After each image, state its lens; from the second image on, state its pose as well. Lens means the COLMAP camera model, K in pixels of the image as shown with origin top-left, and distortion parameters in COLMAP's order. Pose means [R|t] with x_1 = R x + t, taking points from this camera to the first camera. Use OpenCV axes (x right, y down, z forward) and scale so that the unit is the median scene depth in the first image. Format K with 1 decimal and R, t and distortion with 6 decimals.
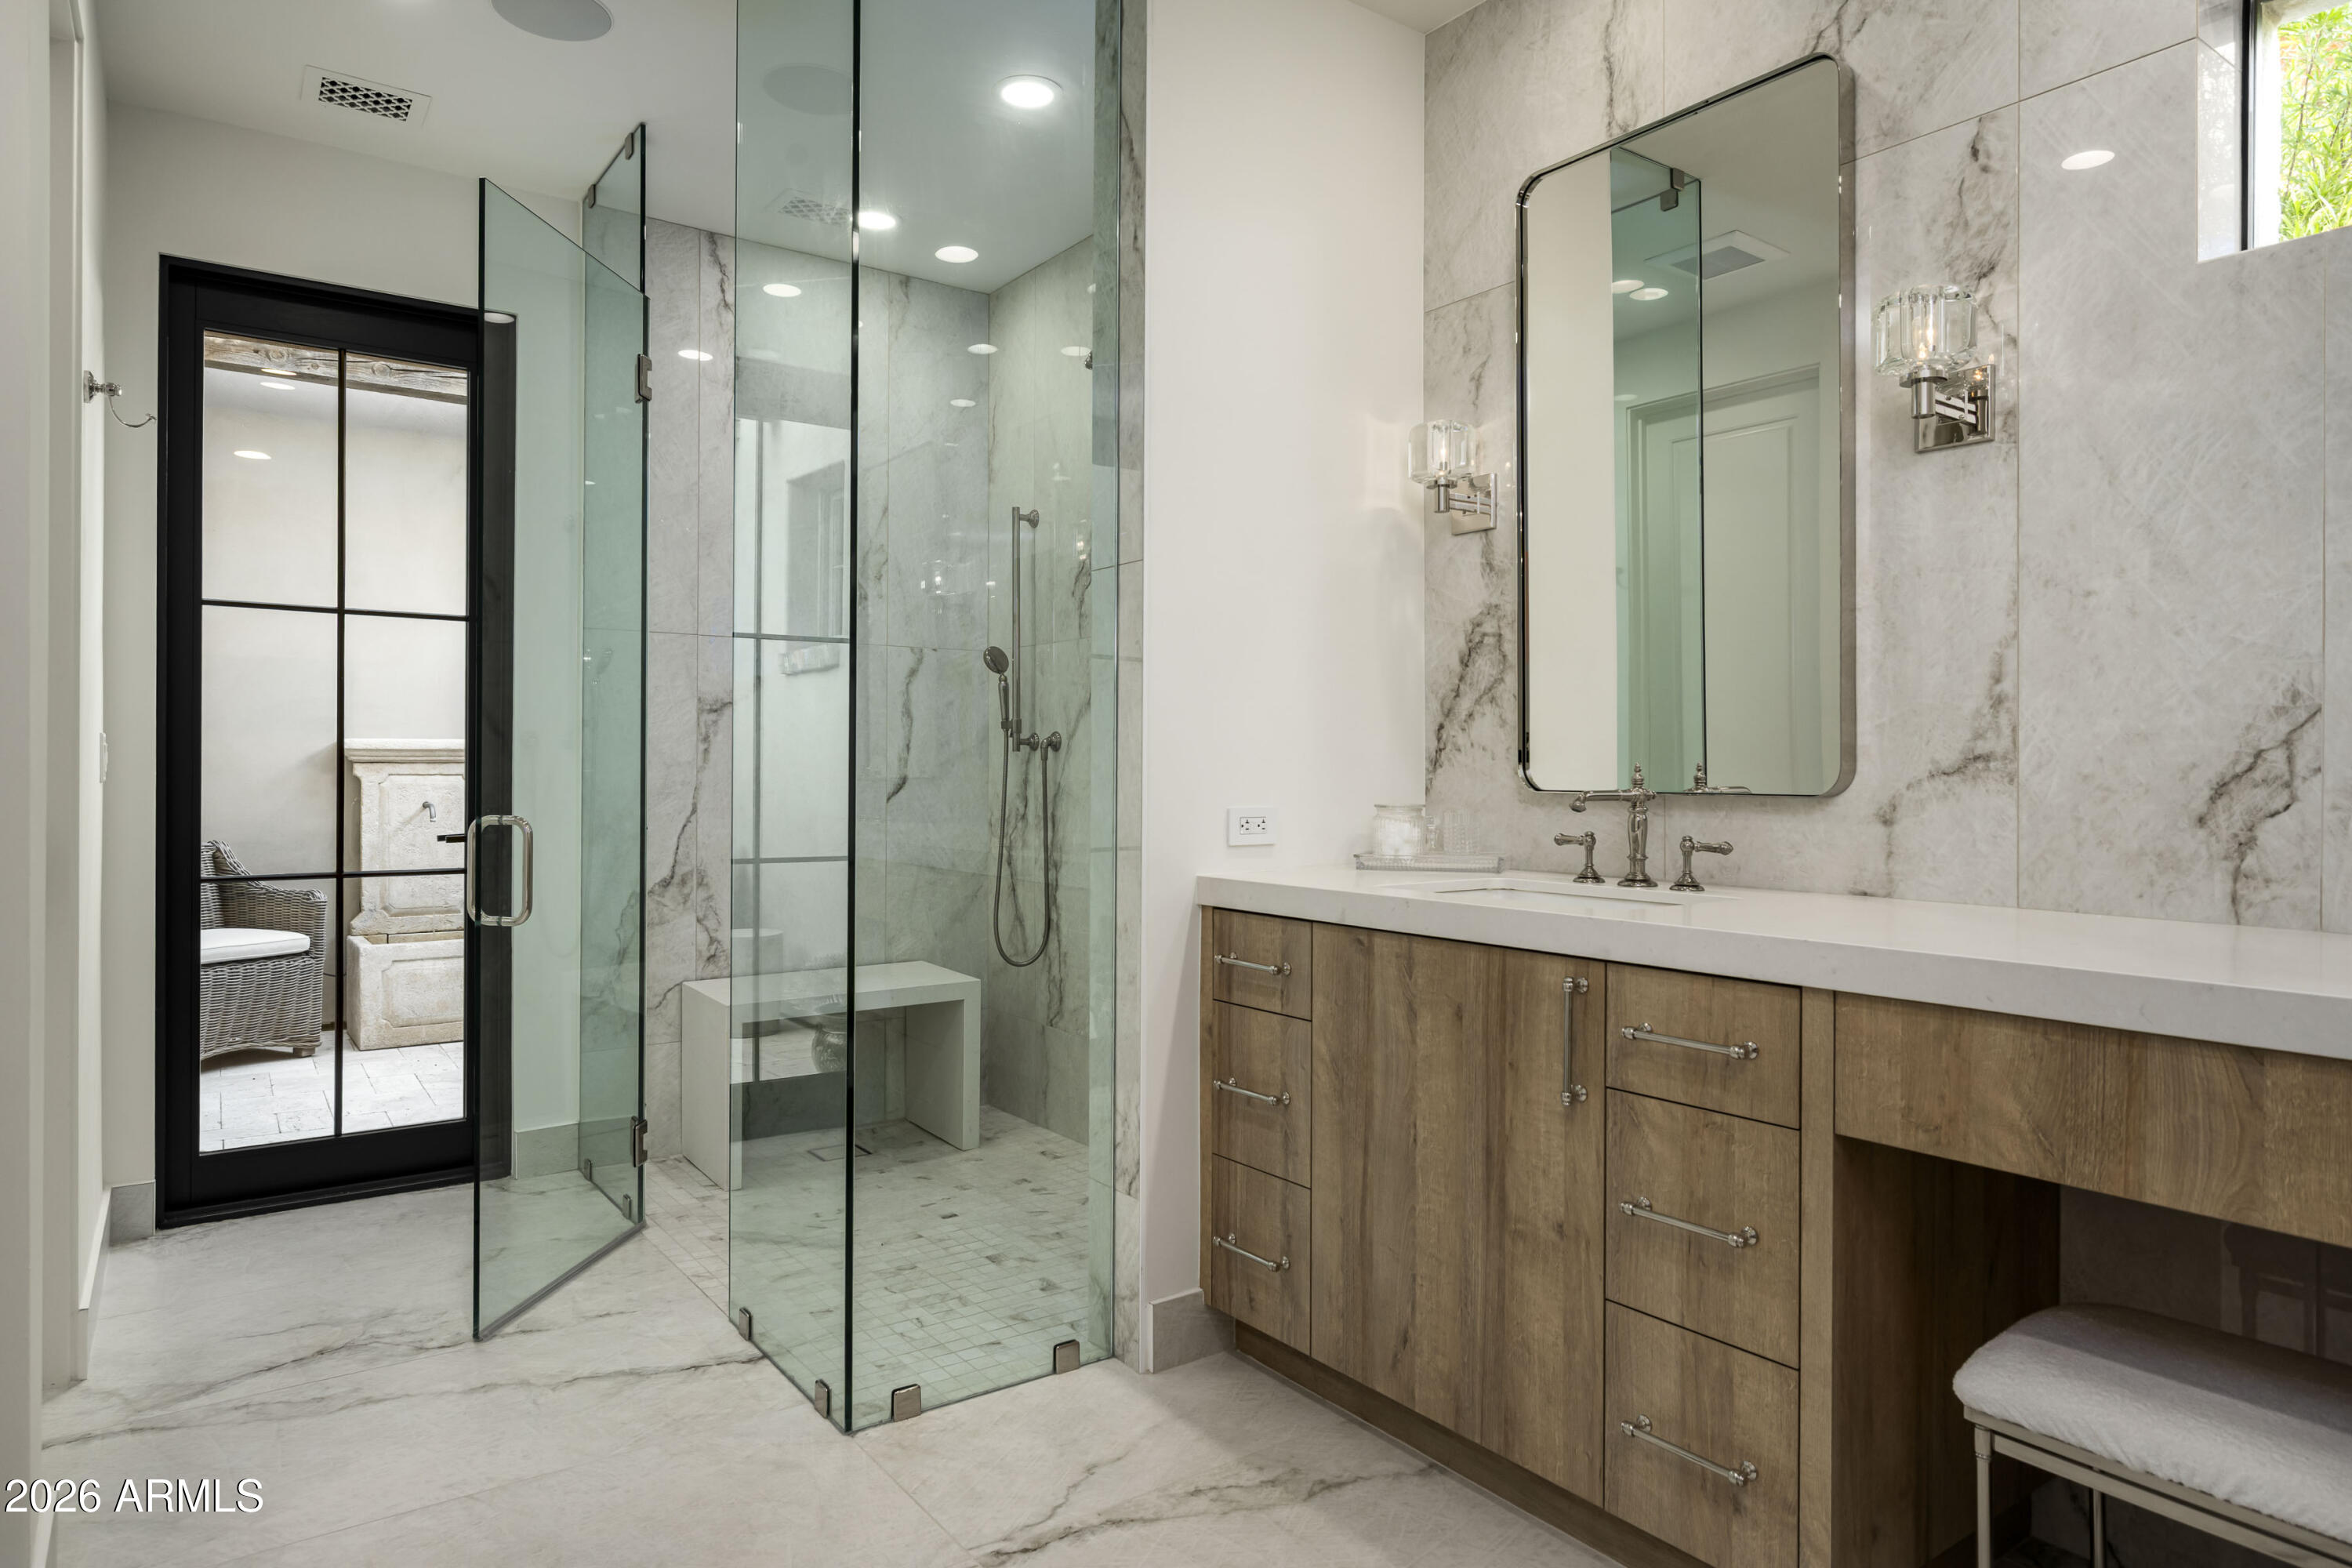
lens RADIAL K [[1393.4, 0, 1173.9], [0, 1393.4, 770.4], [0, 0, 1]] dist [-0.003536, -0.000386]
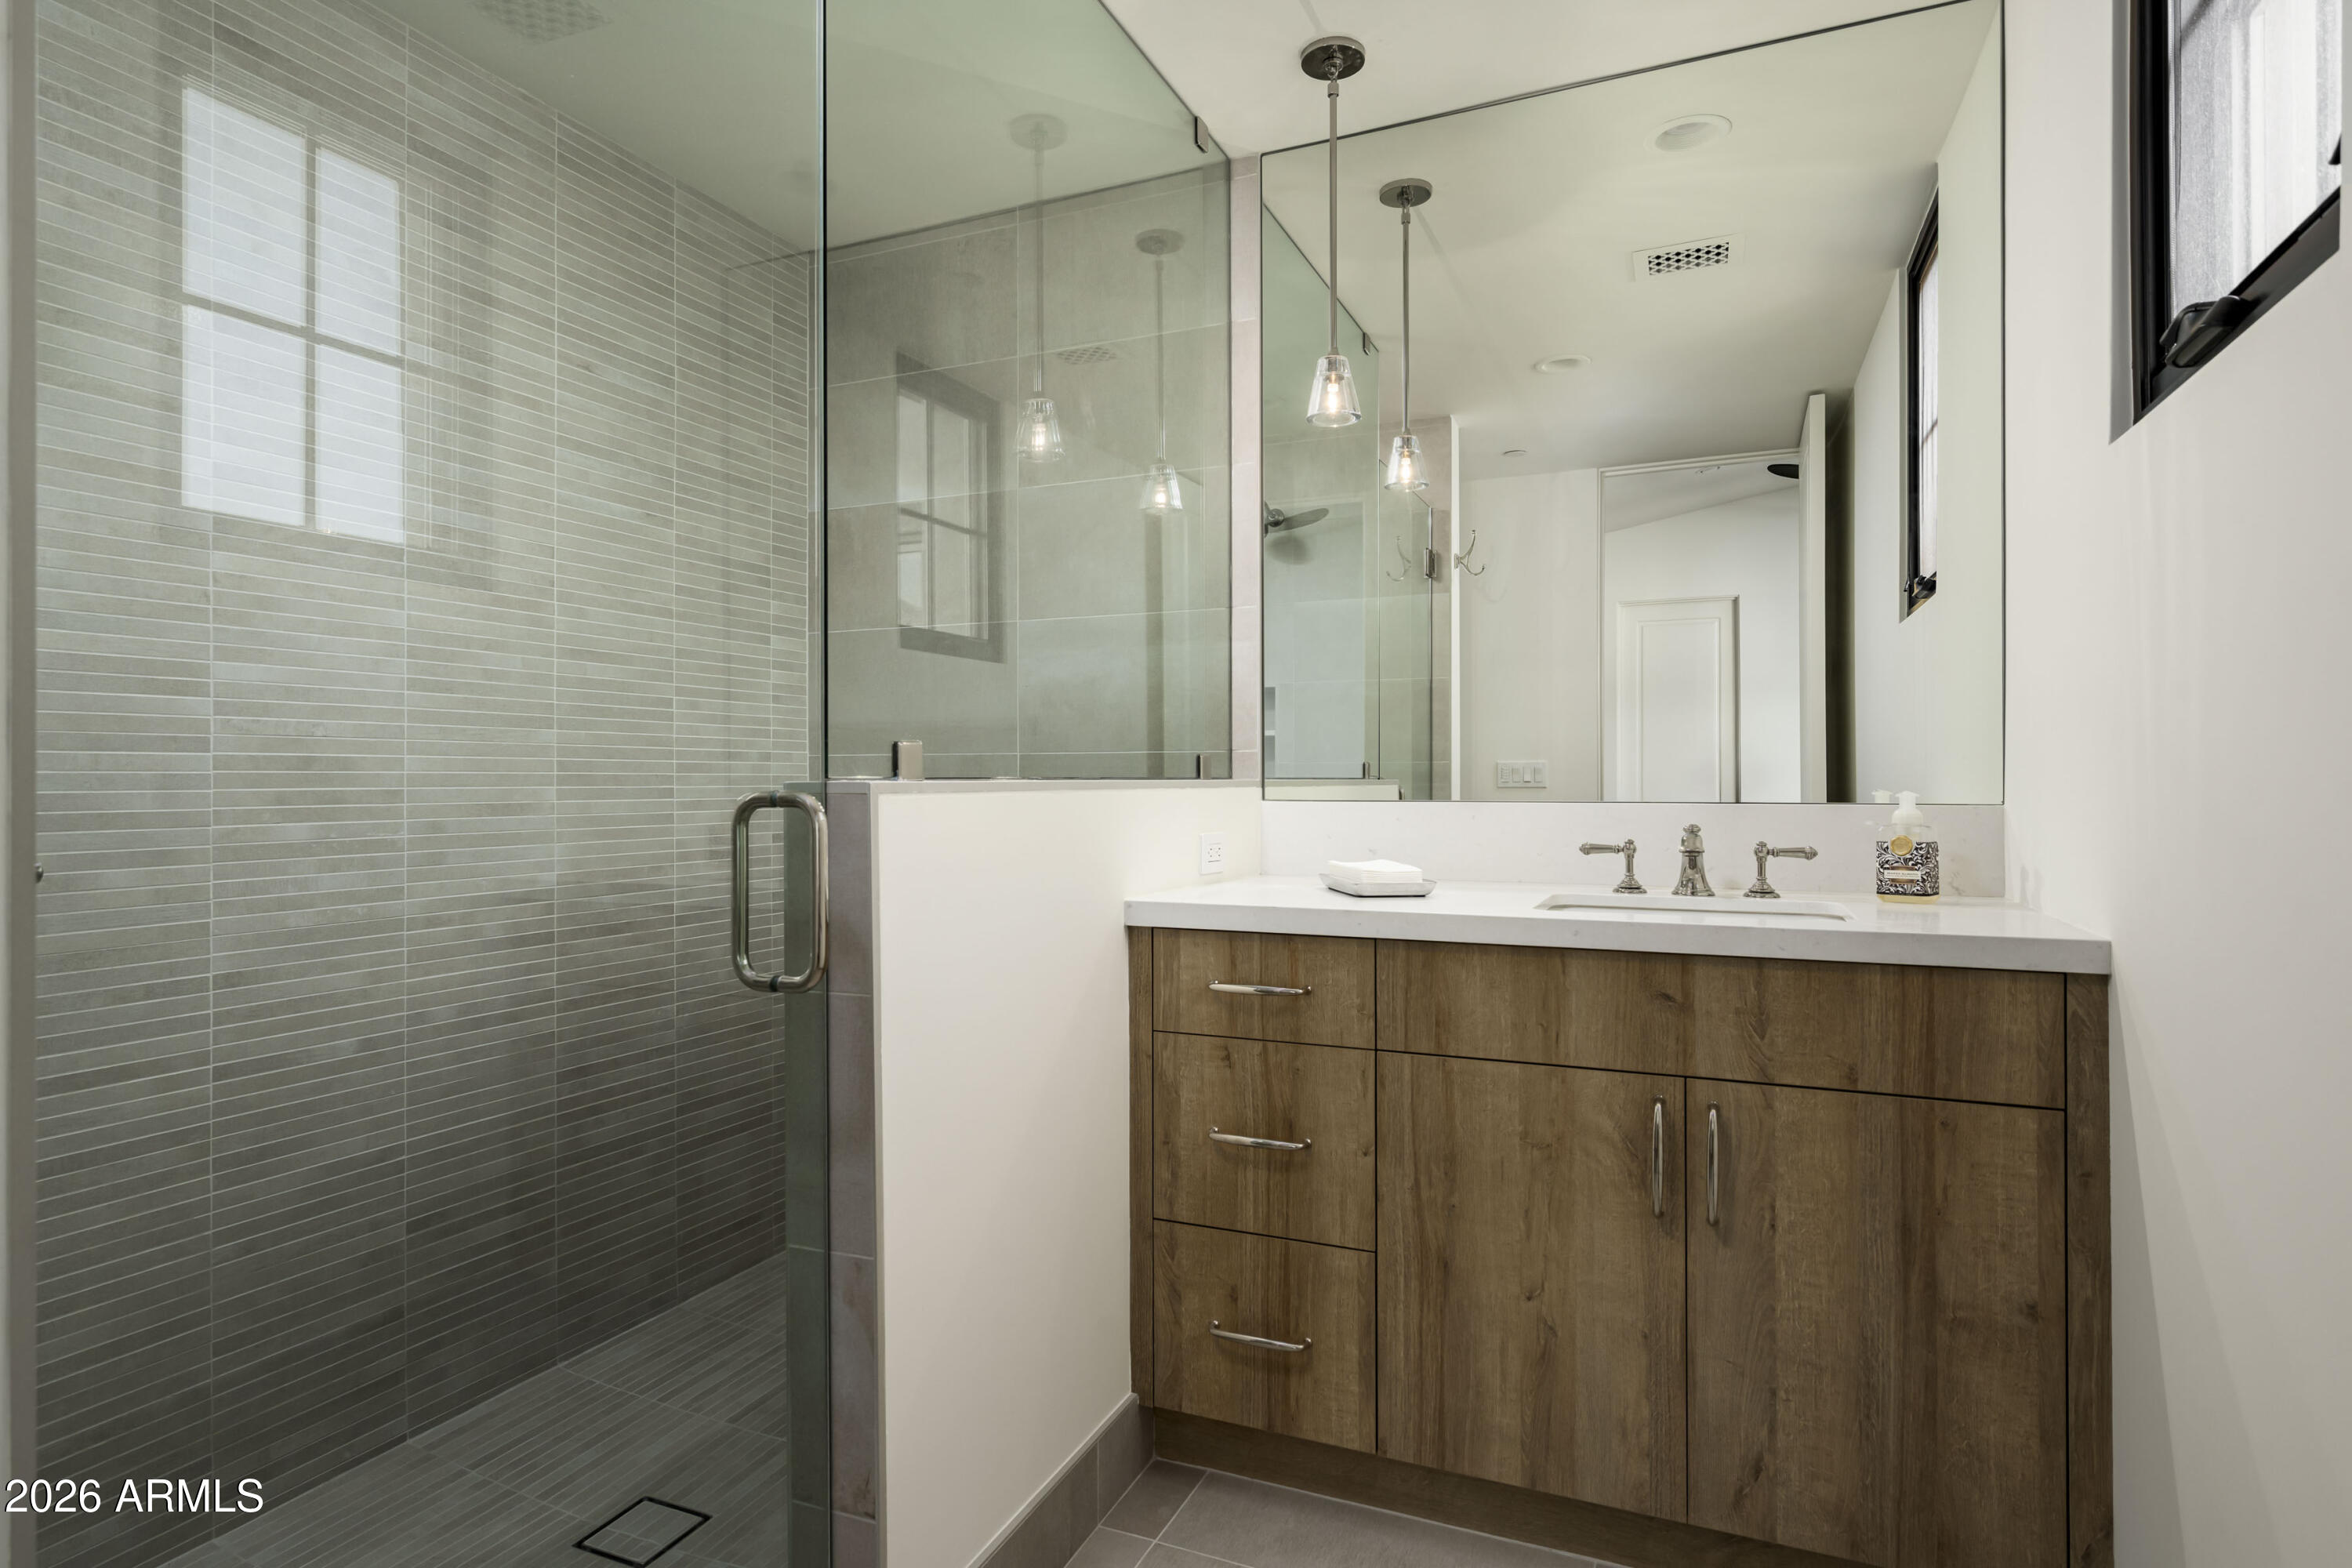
lens RADIAL K [[1220.0, 0, 1179.1], [0, 1220.0, 772.6], [0, 0, 1]] dist [0.006286, 0.001176]
pose [[0.852678, -0.009693, 0.522347, -0.534013], [0.010792, 0.999941, 0.000938, -0.008627], [-0.522325, 0.004837, 0.852733, 0.595961]]
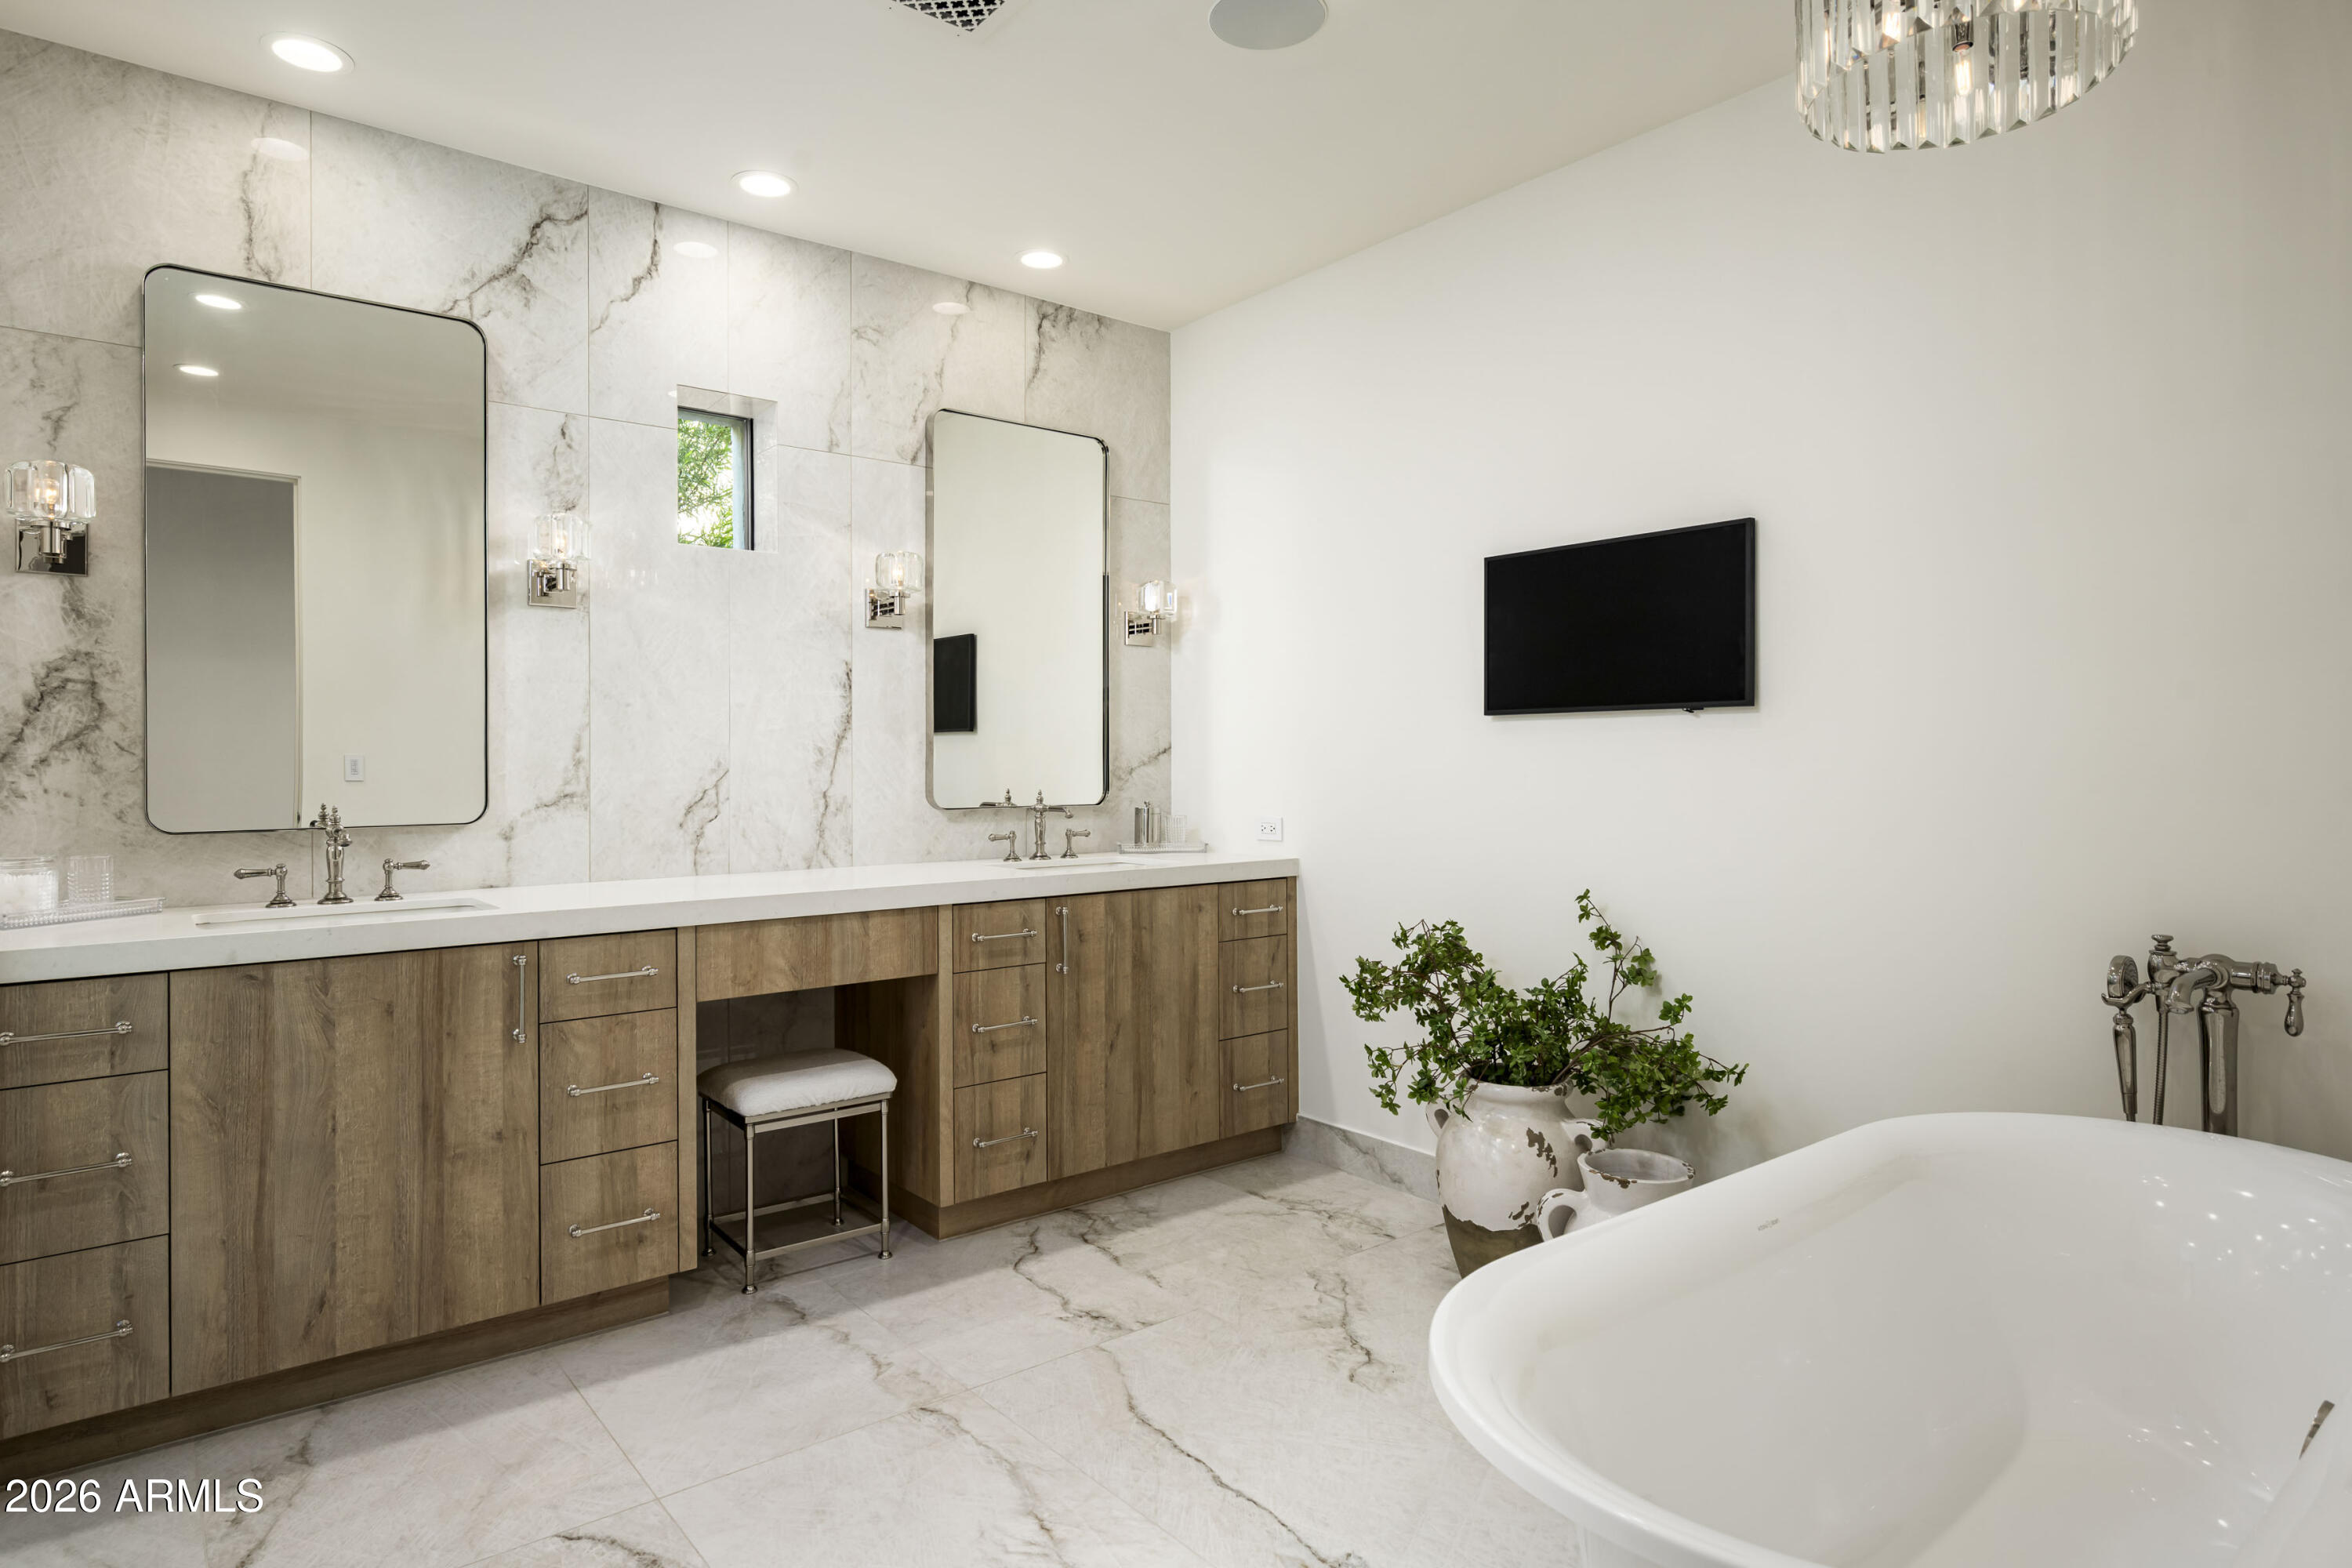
lens RADIAL K [[1301.9, 0, 1170.6], [0, 1301.9, 767.9], [0, 0, 1]] dist [0.002208, 0.000740]
pose [[-0.057763, -0.007797, 0.998300, -1.035760], [0.007560, 0.999937, 0.008247, -0.050395], [-0.998302, 0.008024, -0.057701, 0.367397]]
